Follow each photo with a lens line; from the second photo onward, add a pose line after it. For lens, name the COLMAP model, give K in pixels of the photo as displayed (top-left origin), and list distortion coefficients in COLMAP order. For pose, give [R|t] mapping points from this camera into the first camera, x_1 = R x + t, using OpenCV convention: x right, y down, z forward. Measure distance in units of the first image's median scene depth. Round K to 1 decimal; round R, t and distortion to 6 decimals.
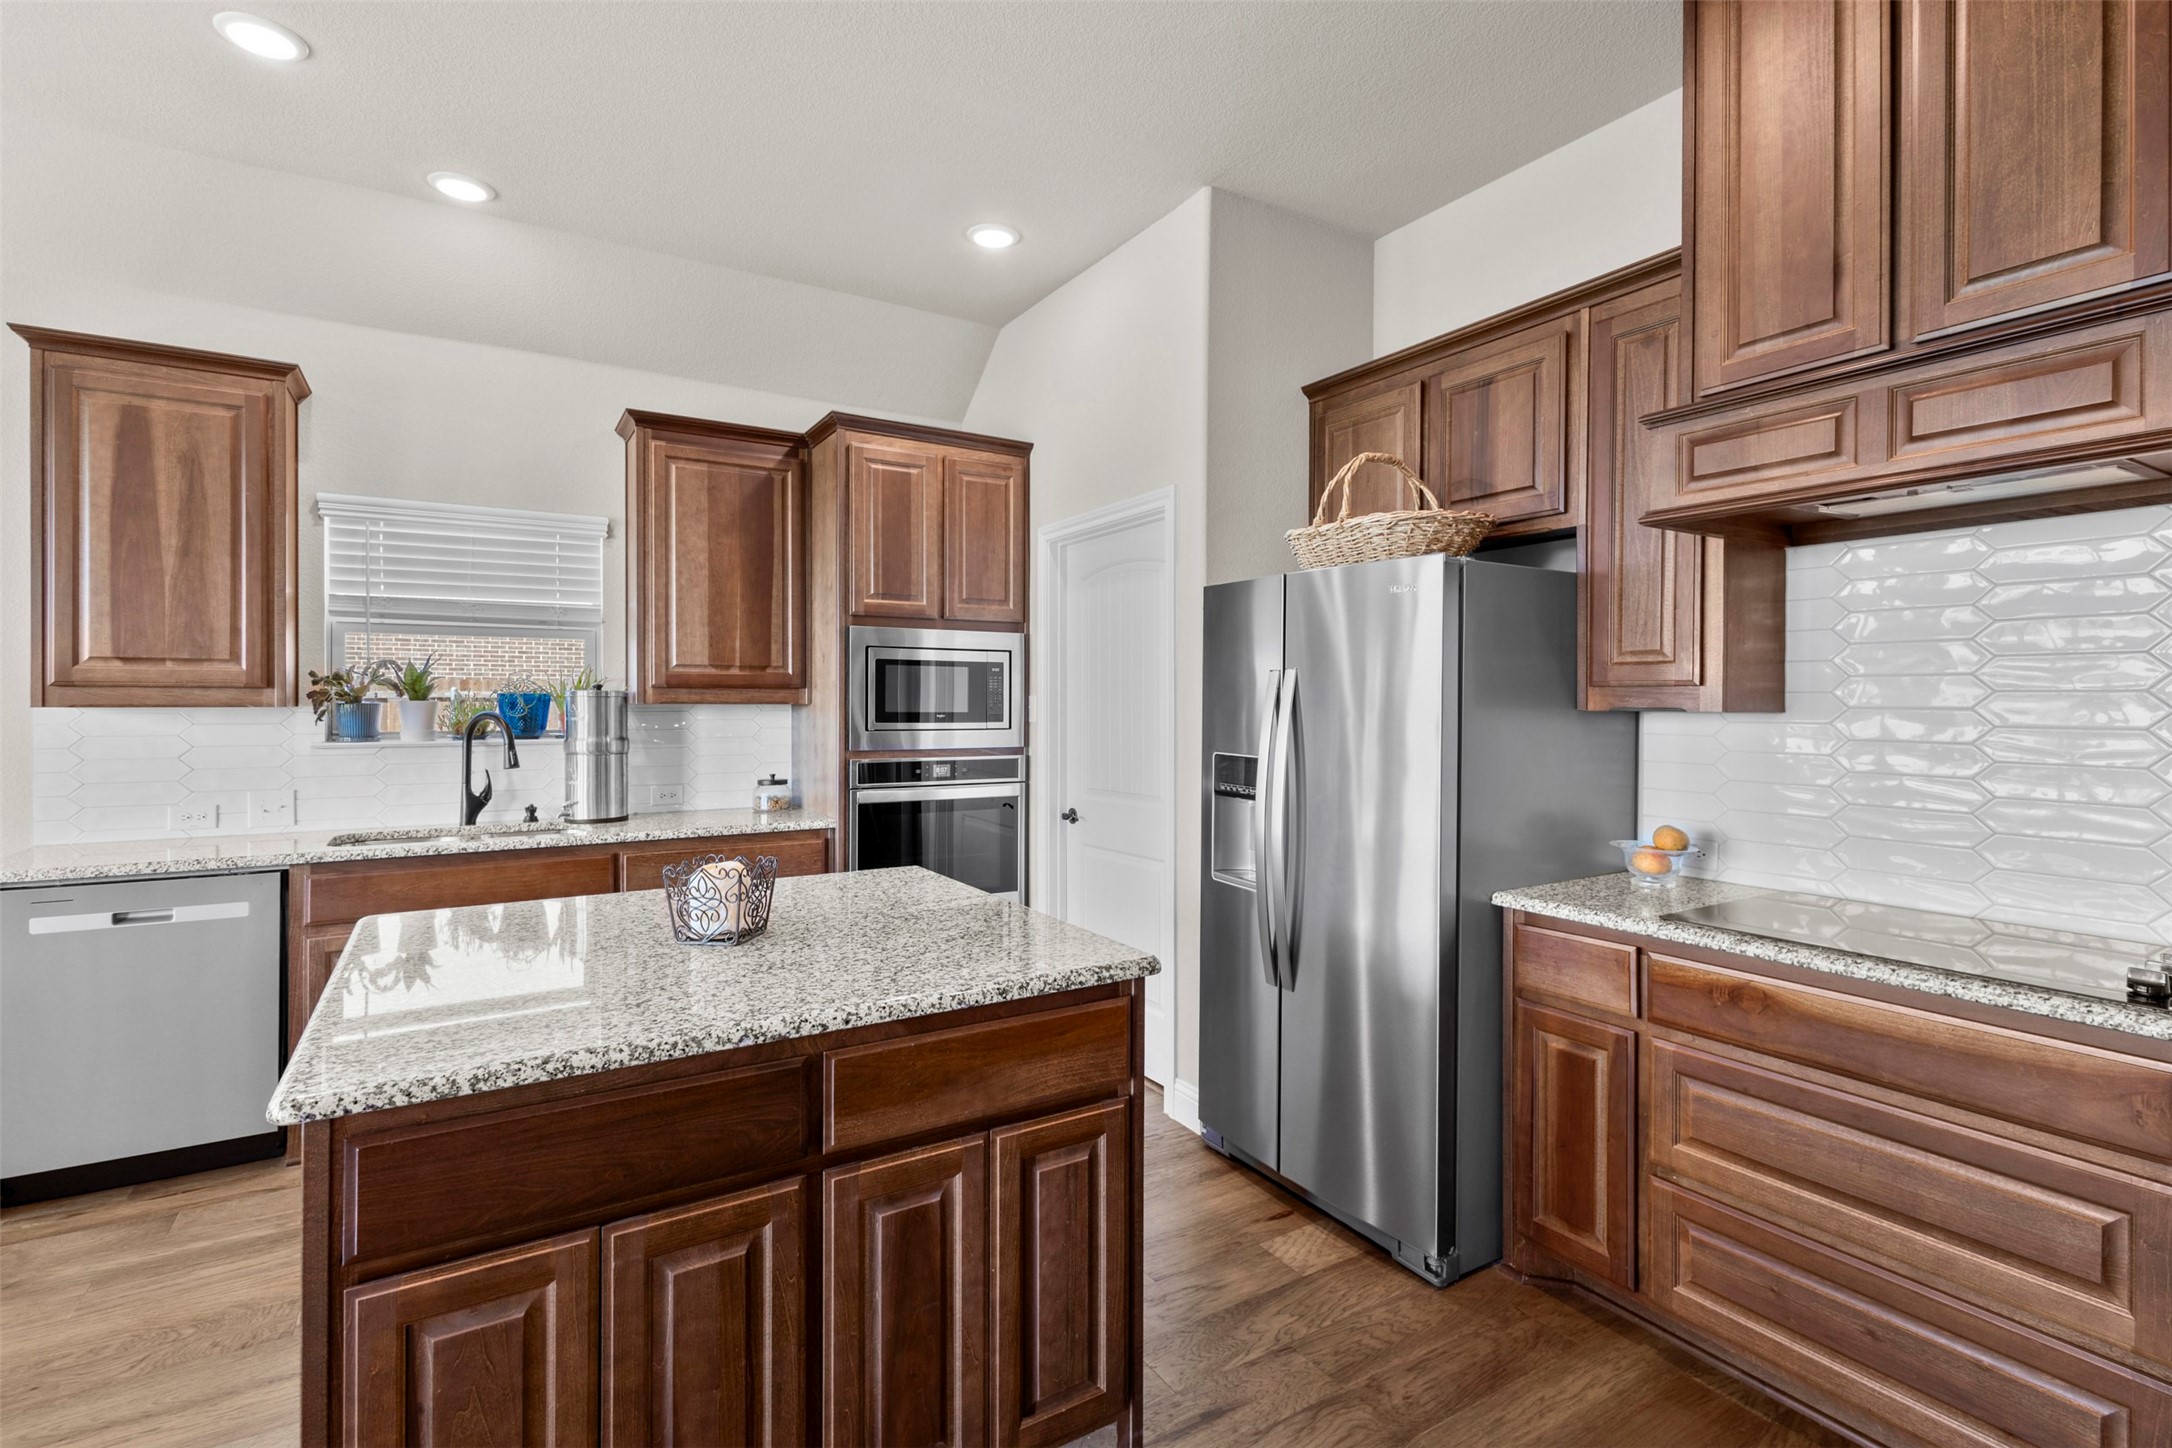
lens RADIAL K [[1006.7, 0, 1086.8], [0, 1006.7, 710.1], [0, 0, 1]] dist [0.008689, -0.001406]
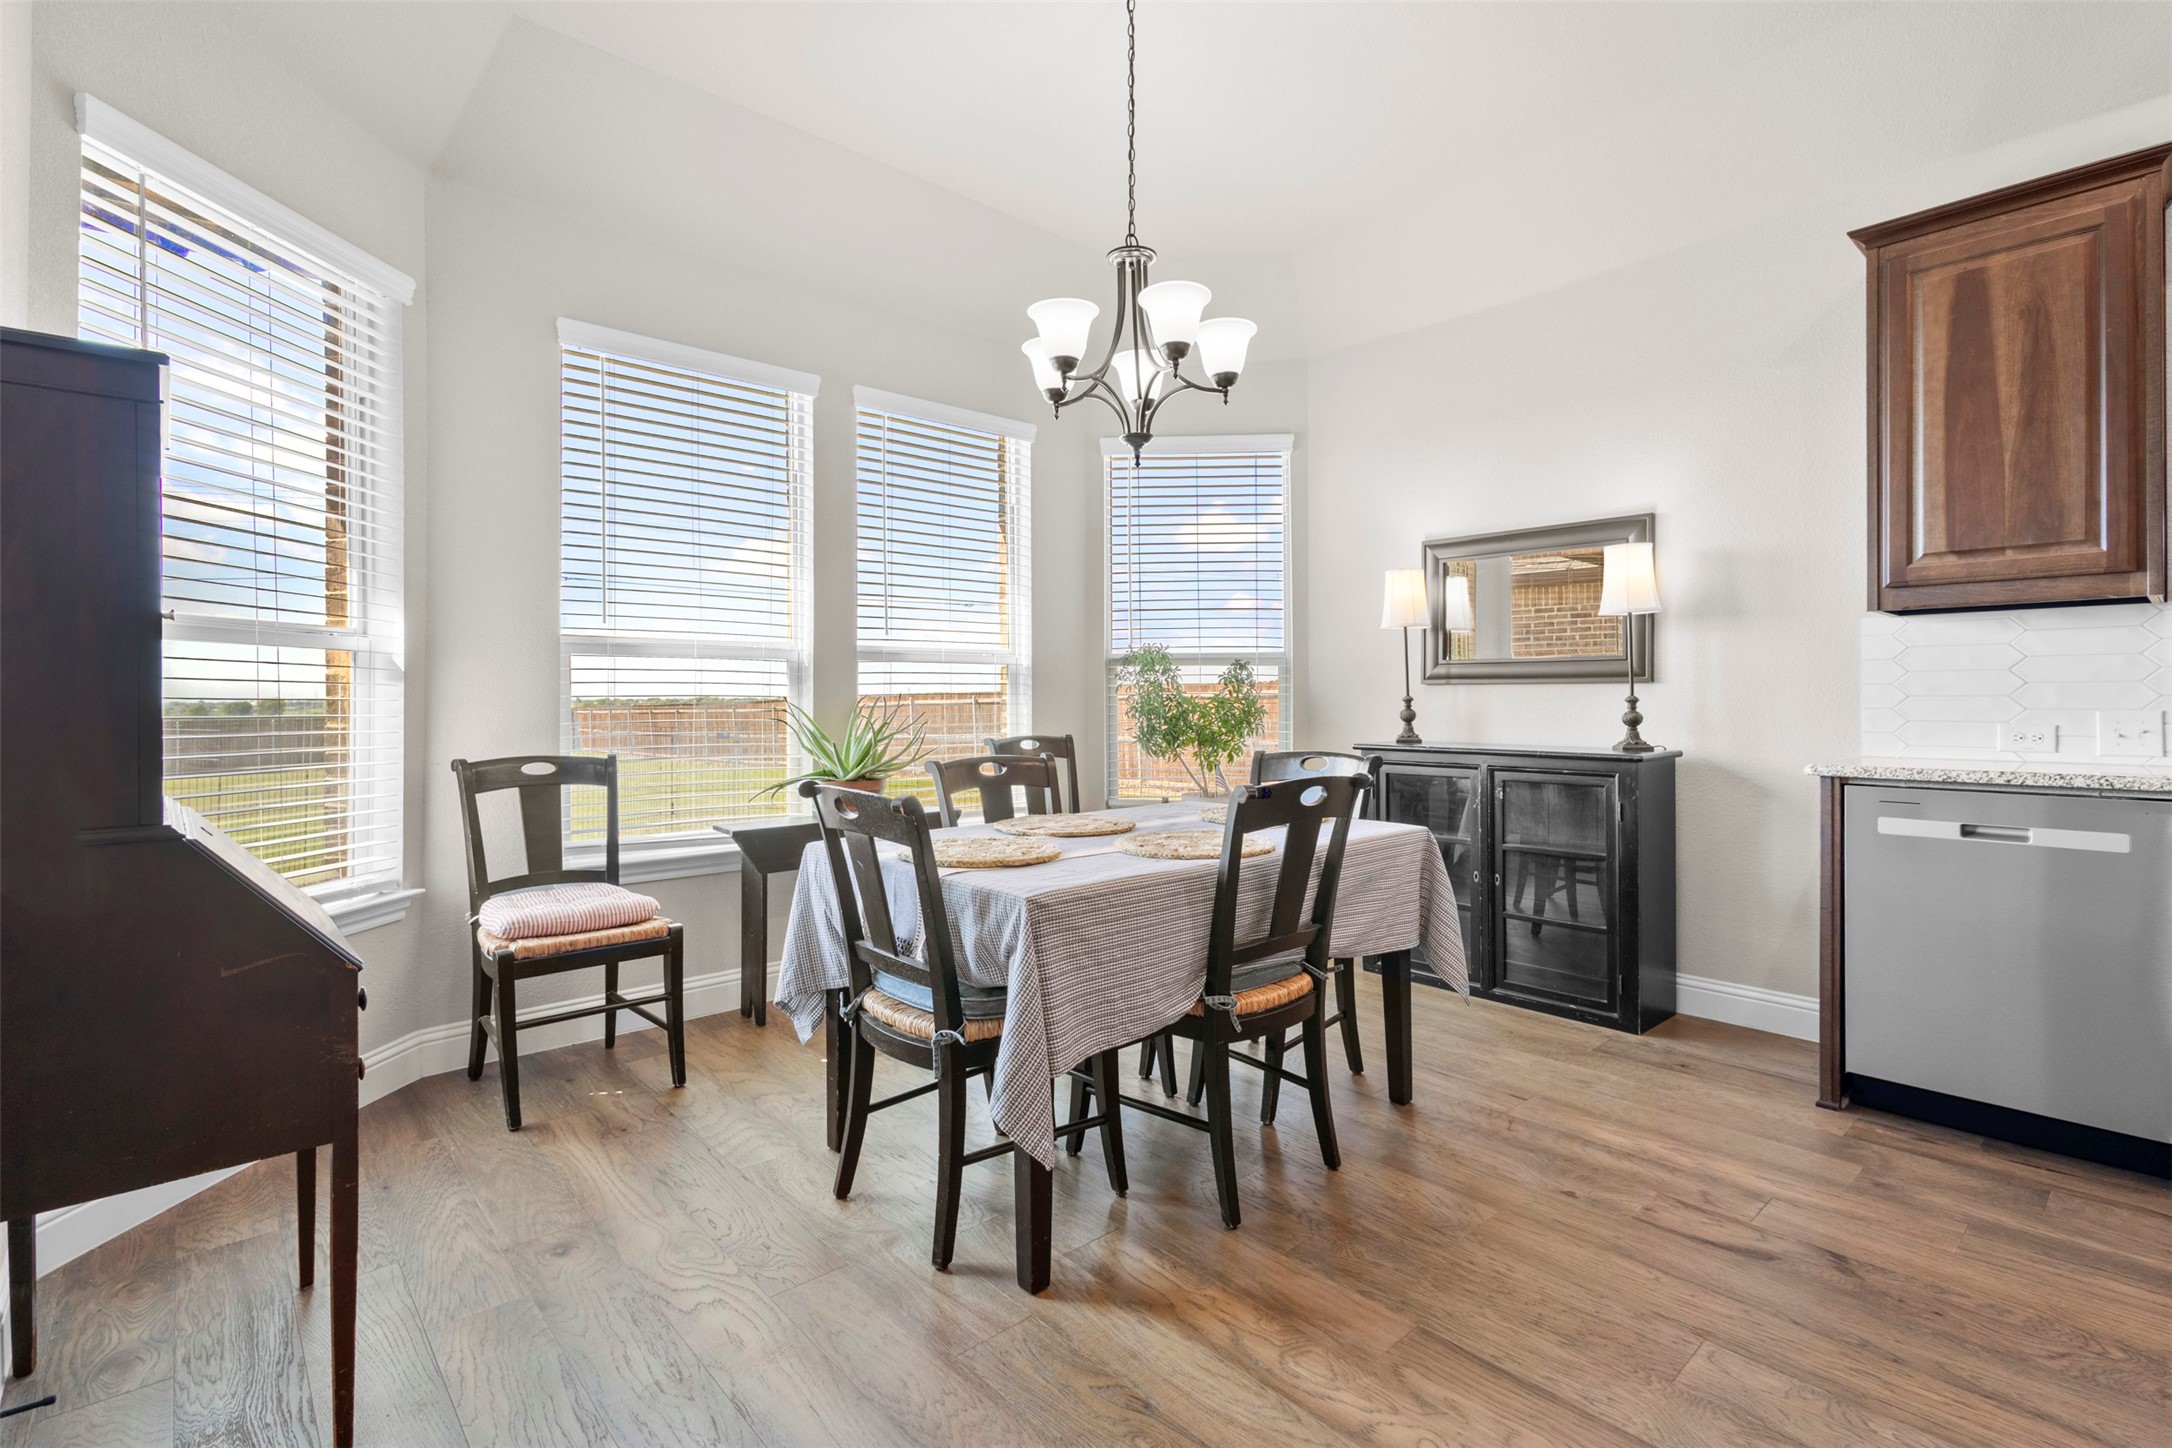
lens RADIAL K [[1006.7, 0, 1072.0], [0, 1006.7, 706.7], [0, 0, 1]] dist [0.008689, -0.001406]
pose [[0.161686, -0.001319, -0.986841, -0.181901], [0.001260, 0.999999, -0.001131, 0.087543], [0.986842, -0.001060, 0.161687, 0.067415]]
